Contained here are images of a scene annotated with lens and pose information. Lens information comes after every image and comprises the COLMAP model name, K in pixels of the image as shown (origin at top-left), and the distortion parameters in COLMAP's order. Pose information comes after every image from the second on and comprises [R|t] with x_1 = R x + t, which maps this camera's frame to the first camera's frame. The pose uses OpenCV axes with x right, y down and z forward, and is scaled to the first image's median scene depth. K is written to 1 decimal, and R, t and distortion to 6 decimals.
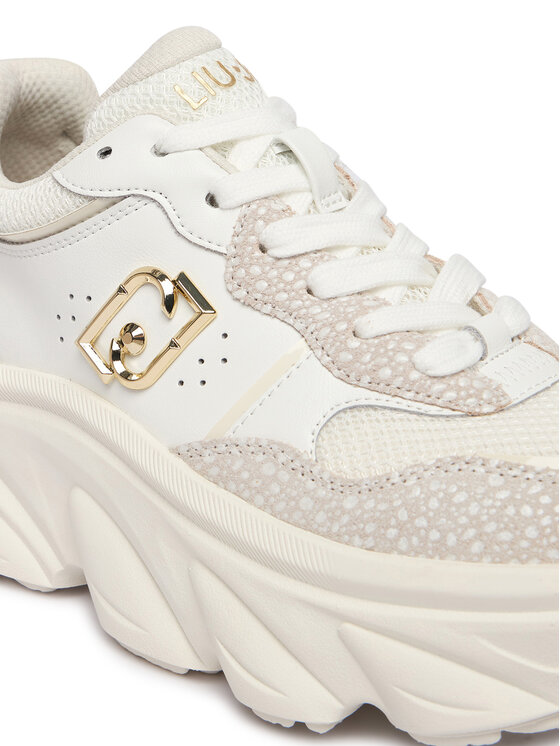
lens RADIAL K [[2250.7, 0, 280.7], [0, 2250.7, 370.2], [0, 0, 1]] dist [-0.200902, 0.000000]
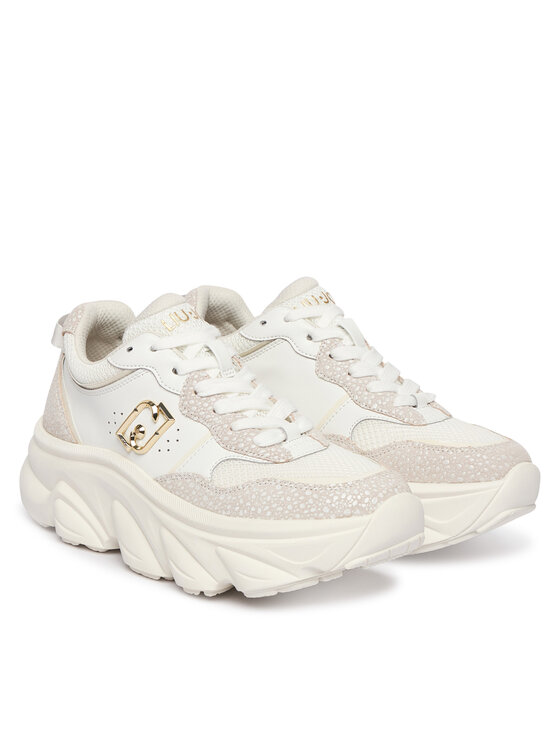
lens RADIAL K [[1505.9, 0, 278.9], [0, 1505.9, 375.4], [0, 0, 1]] dist [-0.141128, 0.000000]
pose [[0.999790, 0.019010, -0.007662, 0.089077], [-0.019525, 0.997071, -0.073952, 0.040833], [0.006234, 0.074086, 0.997232, -0.541621]]
